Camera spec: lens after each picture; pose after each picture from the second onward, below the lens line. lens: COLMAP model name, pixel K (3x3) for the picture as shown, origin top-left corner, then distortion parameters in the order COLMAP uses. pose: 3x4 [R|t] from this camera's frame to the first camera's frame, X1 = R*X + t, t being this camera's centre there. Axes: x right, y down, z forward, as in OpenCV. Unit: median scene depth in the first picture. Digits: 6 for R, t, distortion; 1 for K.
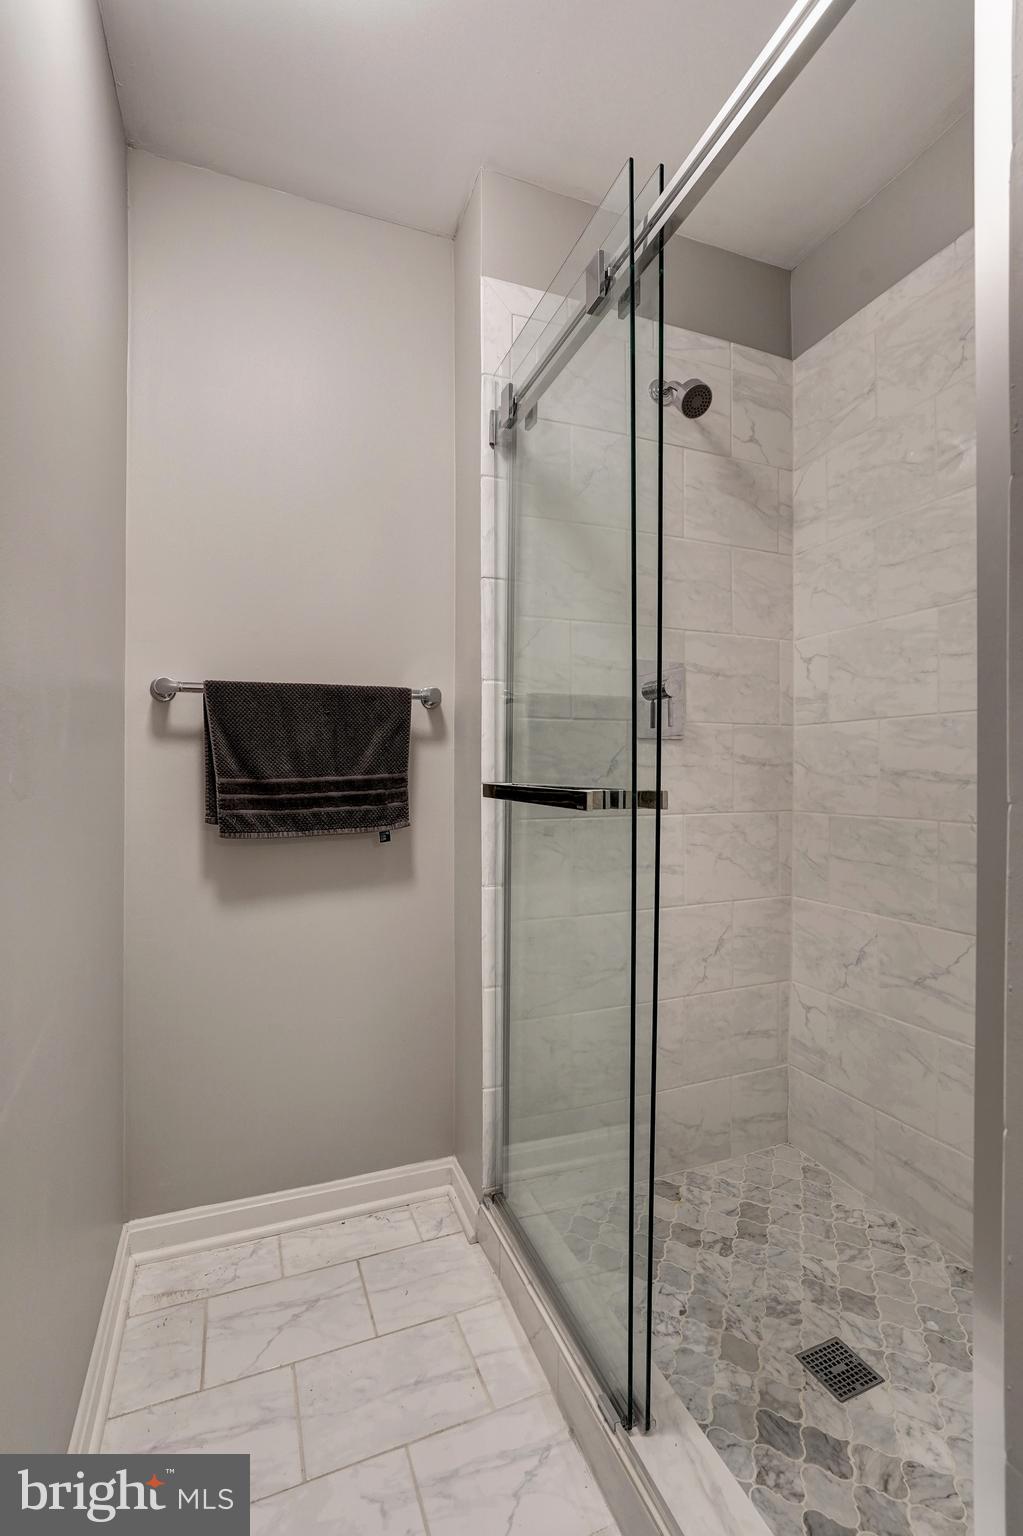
lens RADIAL K [[715.6, 0, 521.6], [0, 715.6, 770.9], [0, 0, 1]] dist [-0.032473, 0.014162]
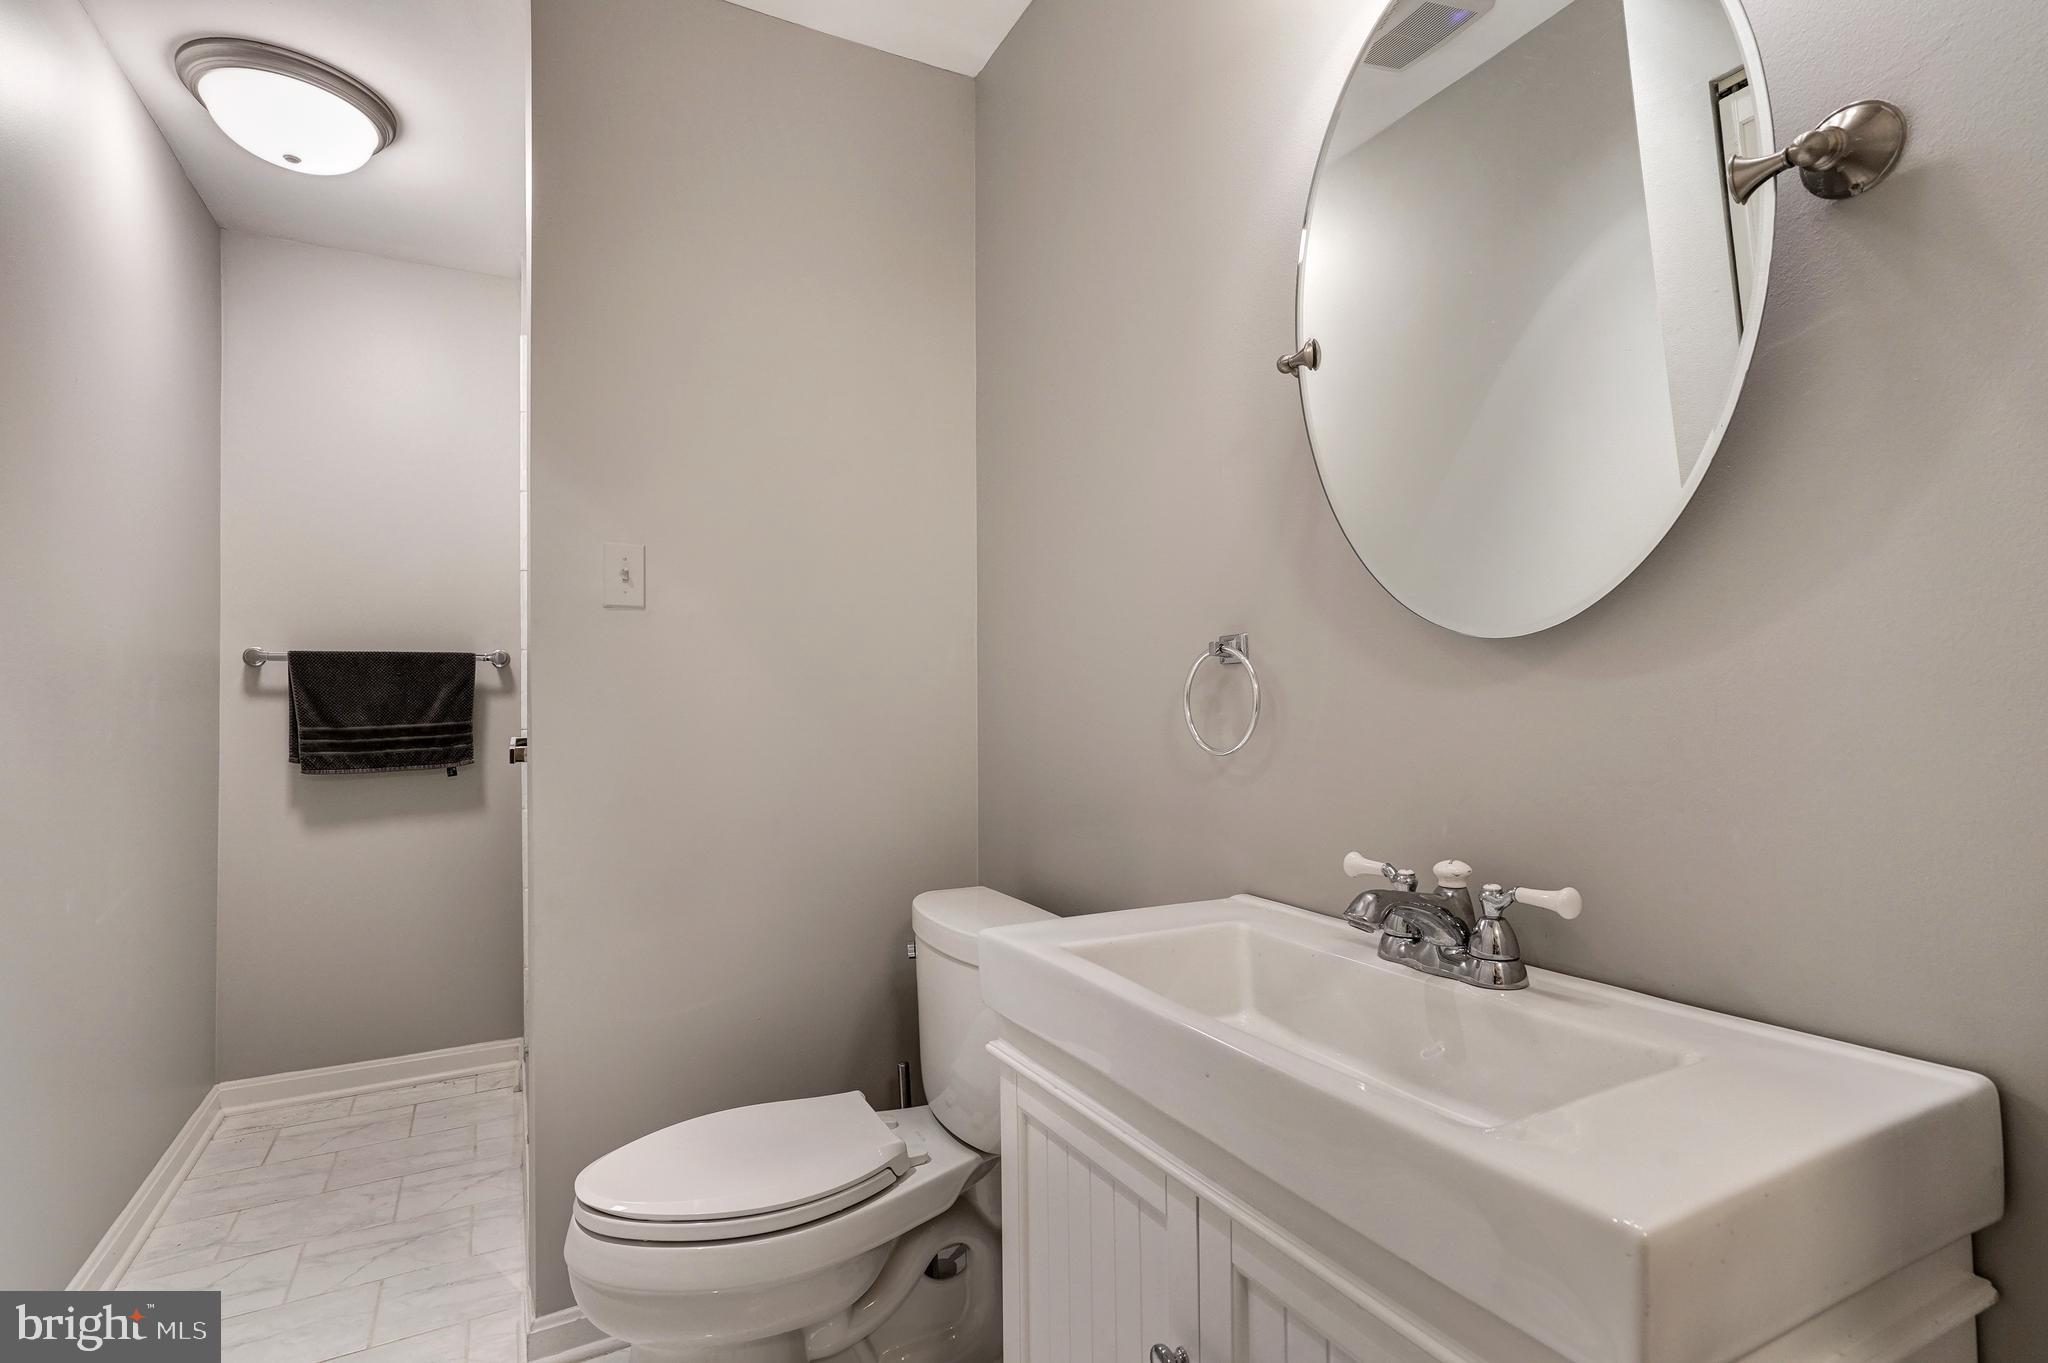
lens RADIAL K [[954.2, 0, 1015.7], [0, 954.2, 680.5], [0, 0, 1]] dist [-0.032473, 0.014162]
pose [[0.992182, -0.000615, 0.124801, 0.613336], [0.002211, 0.999918, -0.012650, -0.047384], [-0.124783, 0.012827, 0.992101, -0.804855]]
